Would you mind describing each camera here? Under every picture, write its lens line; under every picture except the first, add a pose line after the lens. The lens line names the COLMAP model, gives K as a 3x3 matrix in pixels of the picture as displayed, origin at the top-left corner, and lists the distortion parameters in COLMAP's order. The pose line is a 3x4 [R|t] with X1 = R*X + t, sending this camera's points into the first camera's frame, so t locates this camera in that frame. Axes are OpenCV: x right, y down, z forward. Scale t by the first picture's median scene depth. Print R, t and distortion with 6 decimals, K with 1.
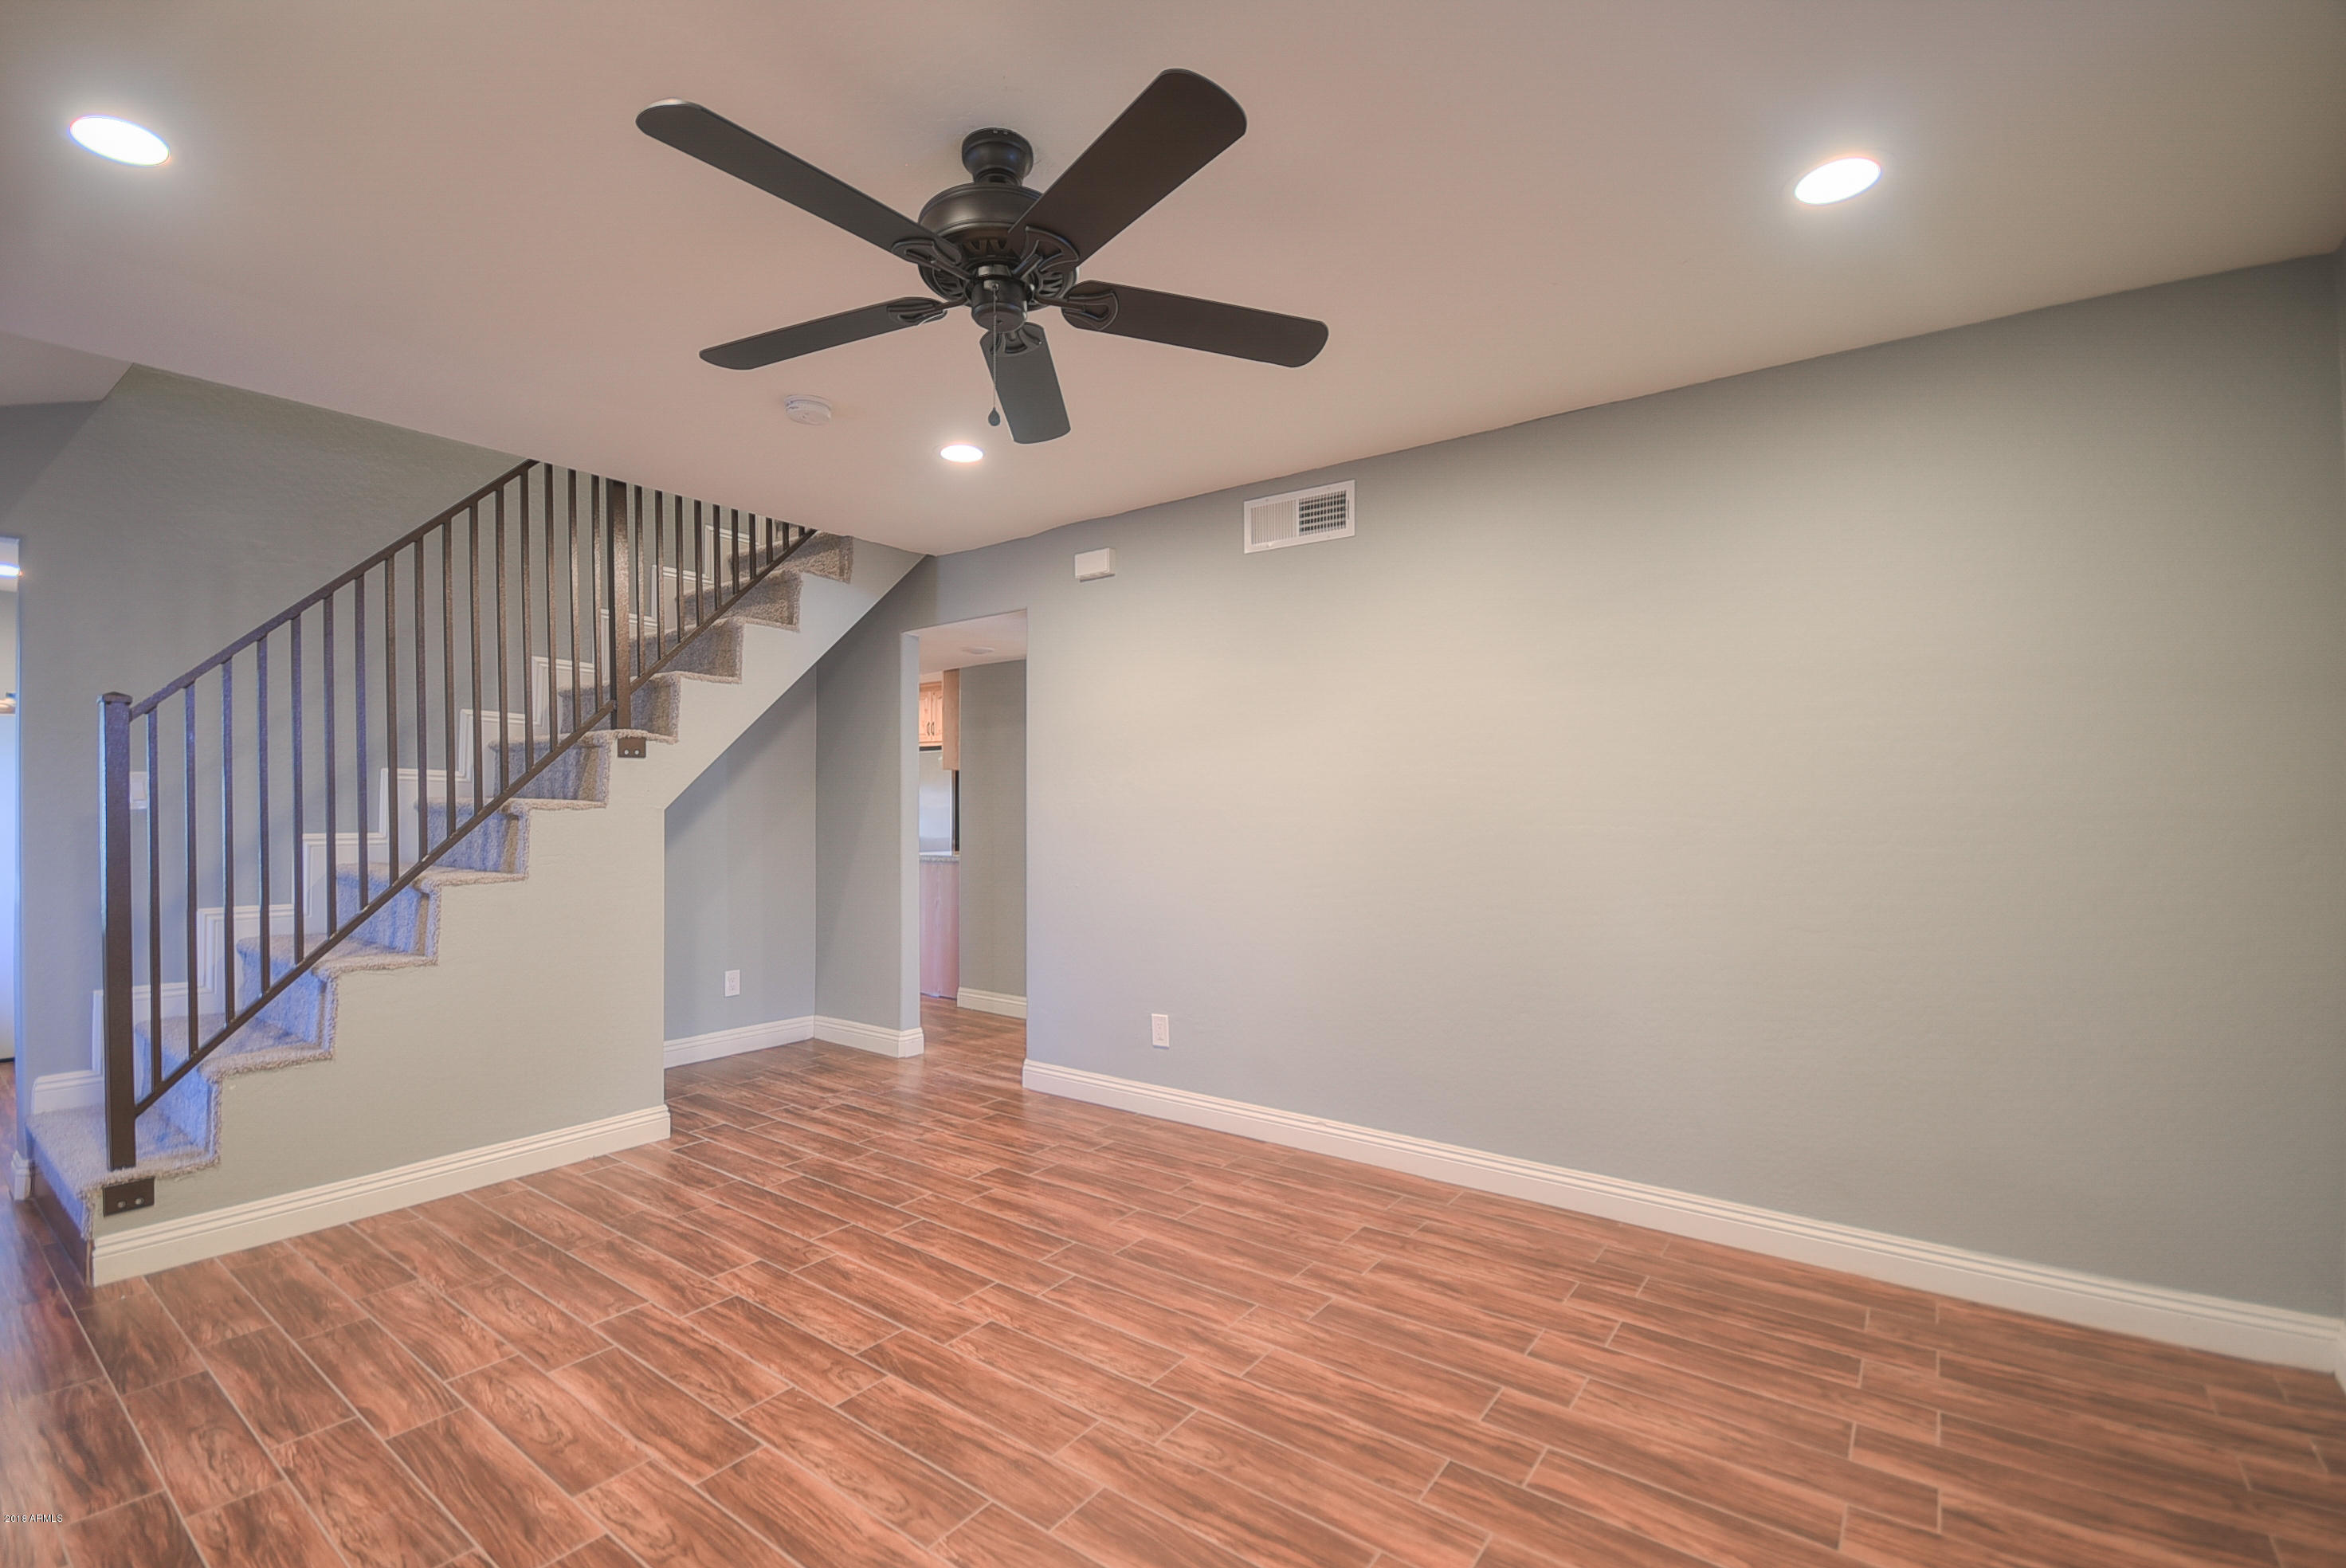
lens RADIAL K [[1024.2, 0, 1146.8], [0, 1024.2, 798.8], [0, 0, 1]] dist [-0.003479, -0.000670]
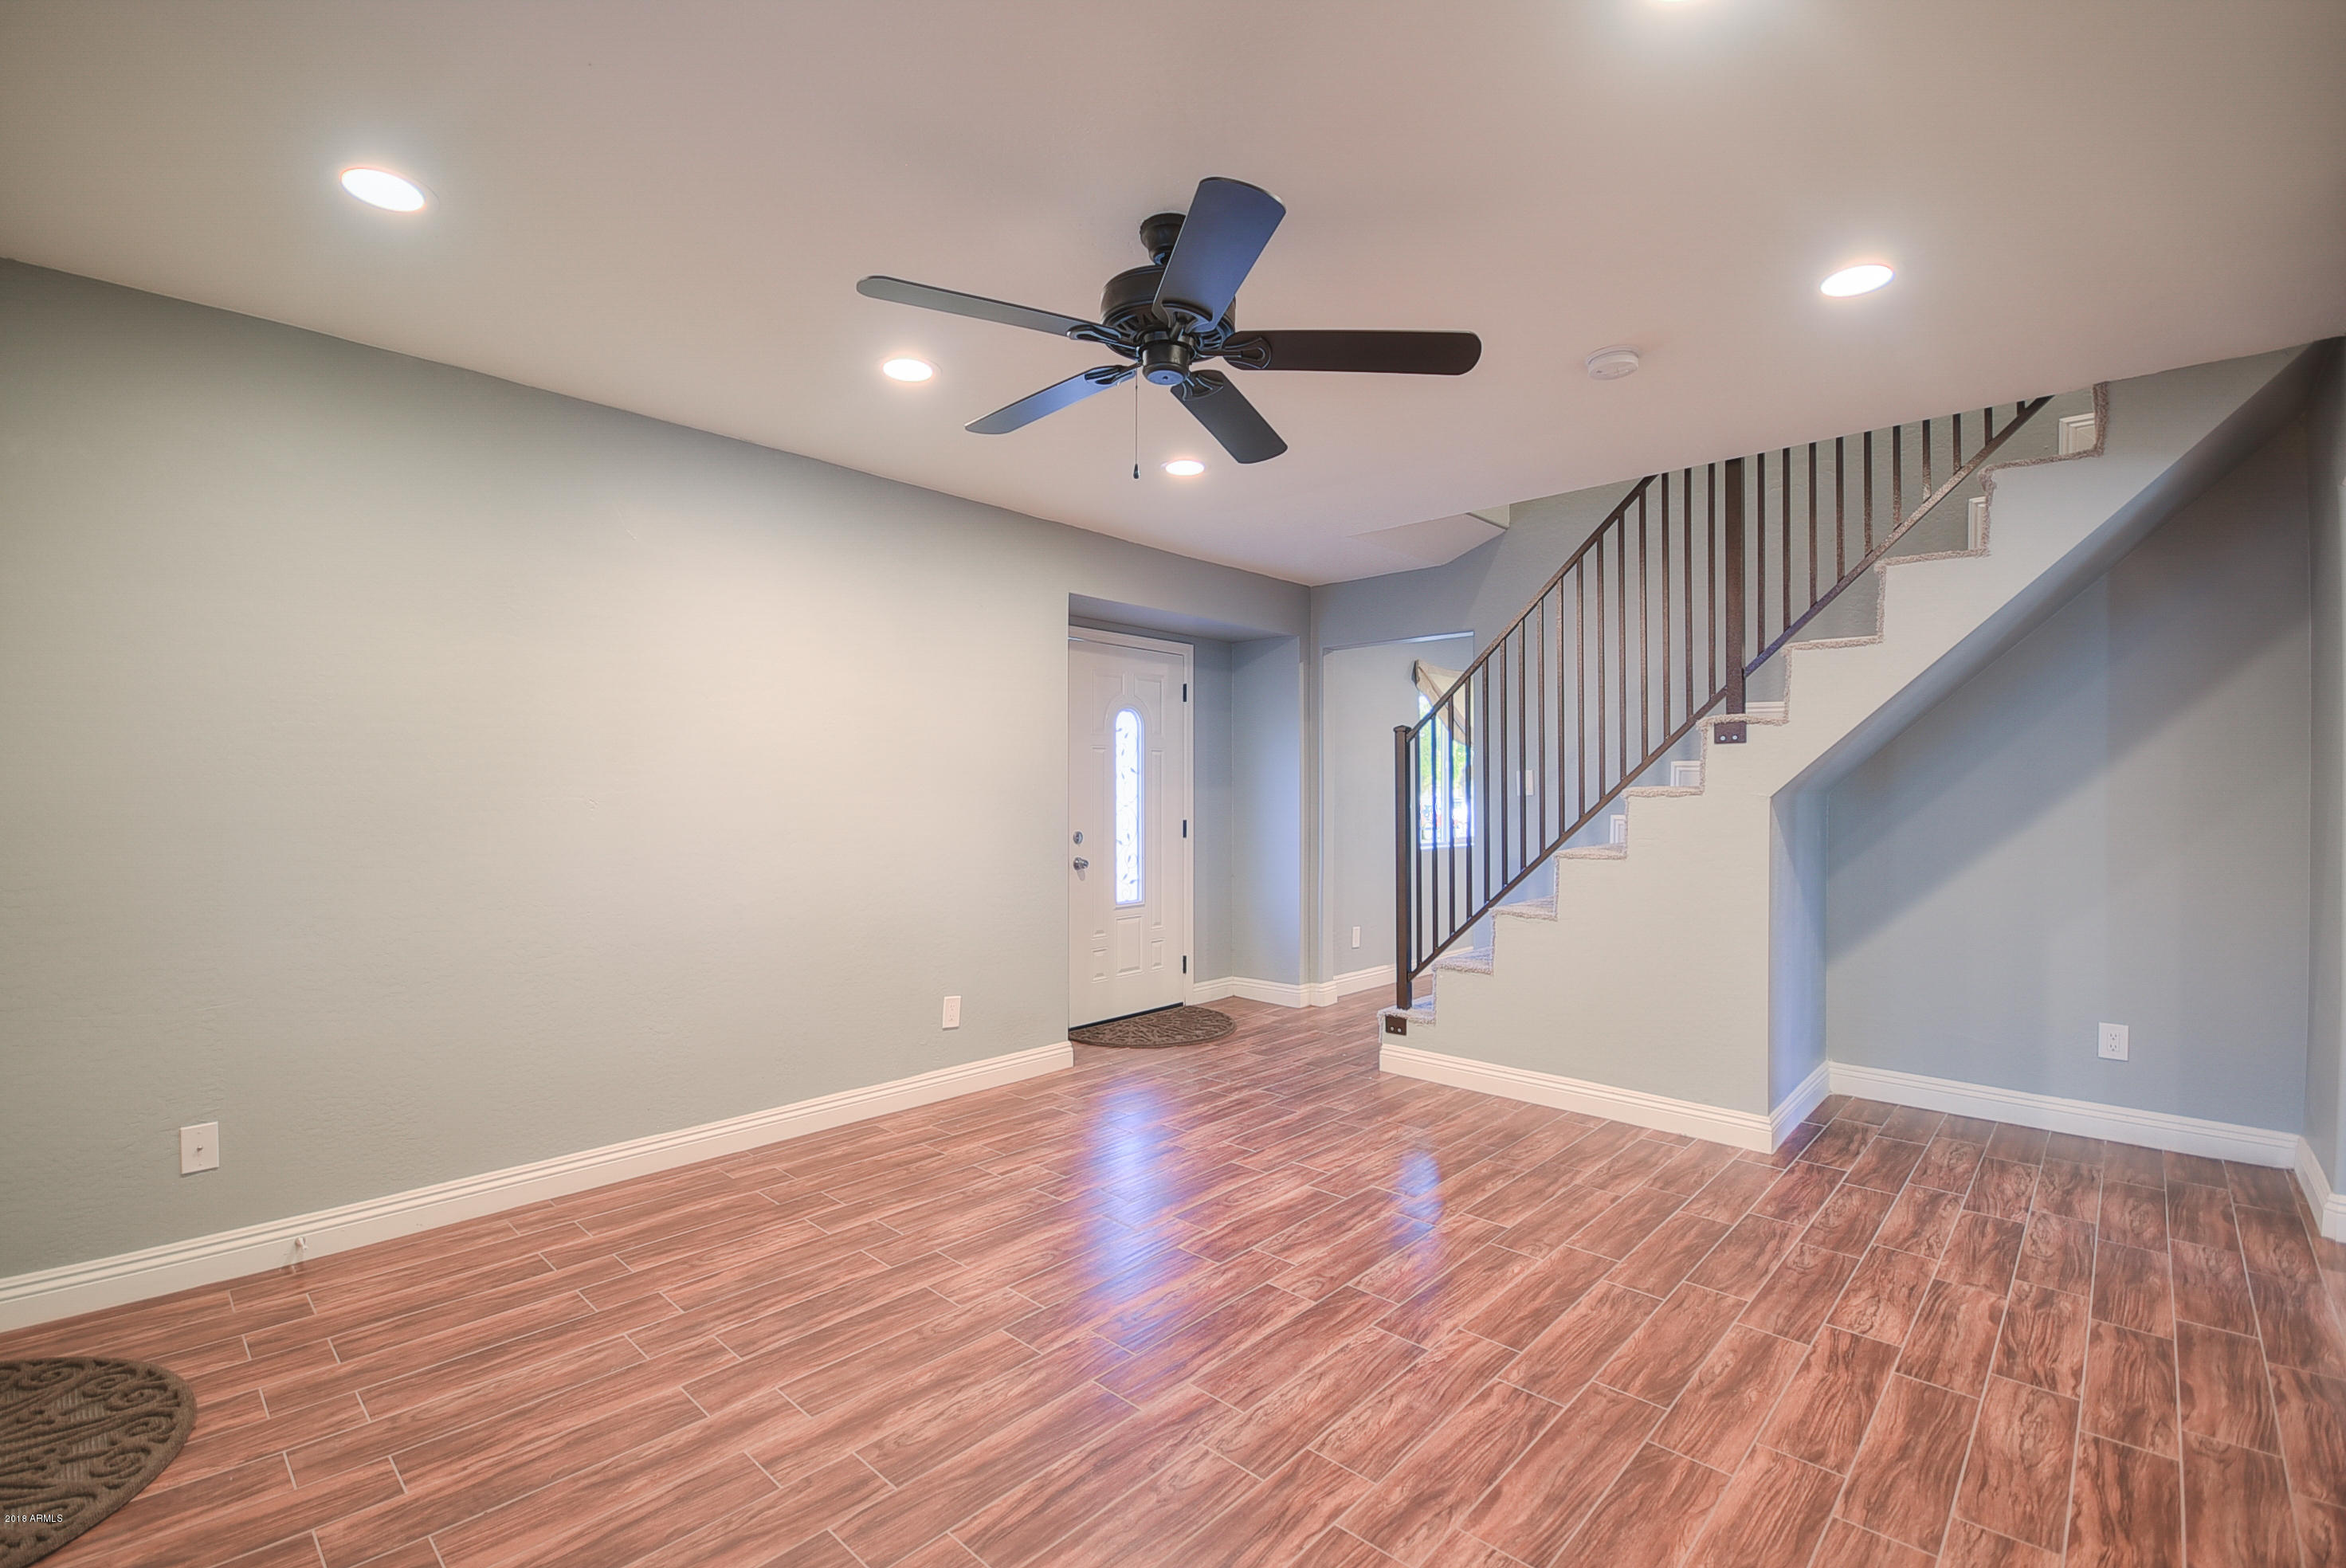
lens RADIAL K [[1024.2, 0, 1146.8], [0, 1024.2, 798.8], [0, 0, 1]] dist [-0.003479, -0.000670]
pose [[-0.114511, 0.005313, -0.993408, 0.682270], [0.005262, 0.999975, 0.004742, 0.005912], [0.993408, -0.004684, -0.114536, 0.738077]]
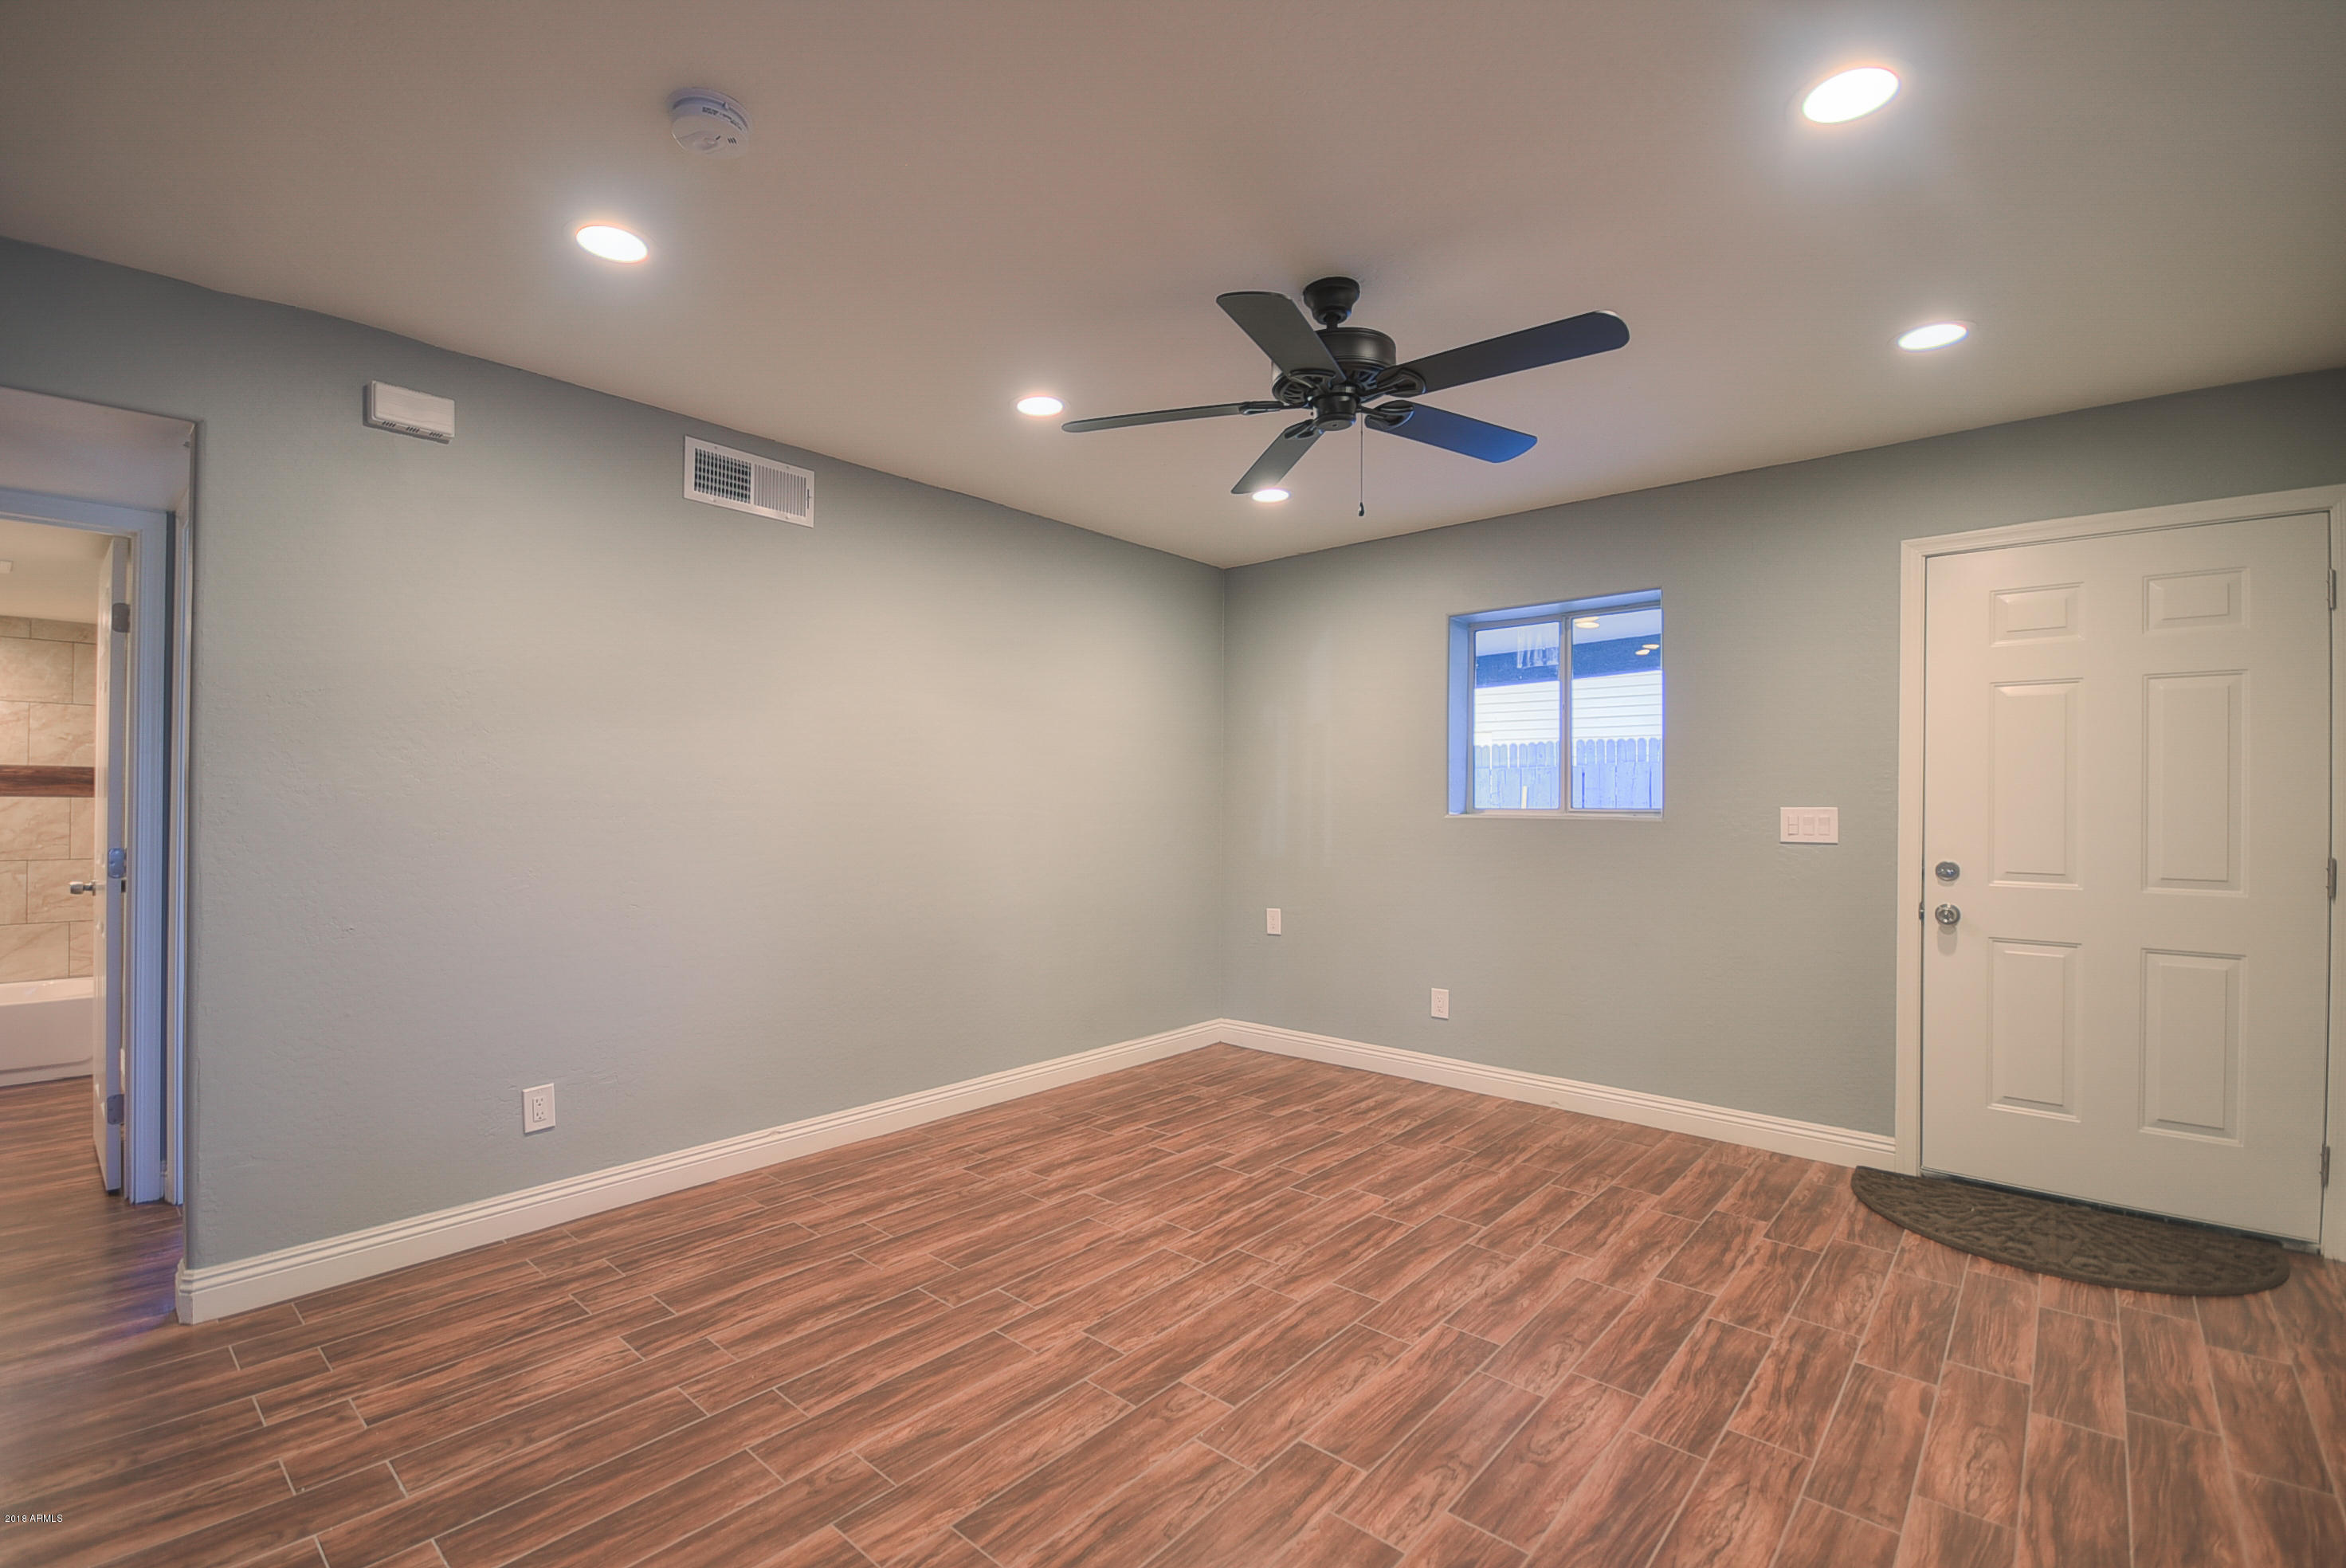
lens RADIAL K [[1024.2, 0, 1146.8], [0, 1024.2, 798.8], [0, 0, 1]] dist [-0.003479, -0.000670]
pose [[0.082071, 0.005981, 0.996608, -0.962615], [-0.014601, 0.999882, -0.004798, 0.008406], [-0.996519, -0.014157, 0.082149, 0.746918]]
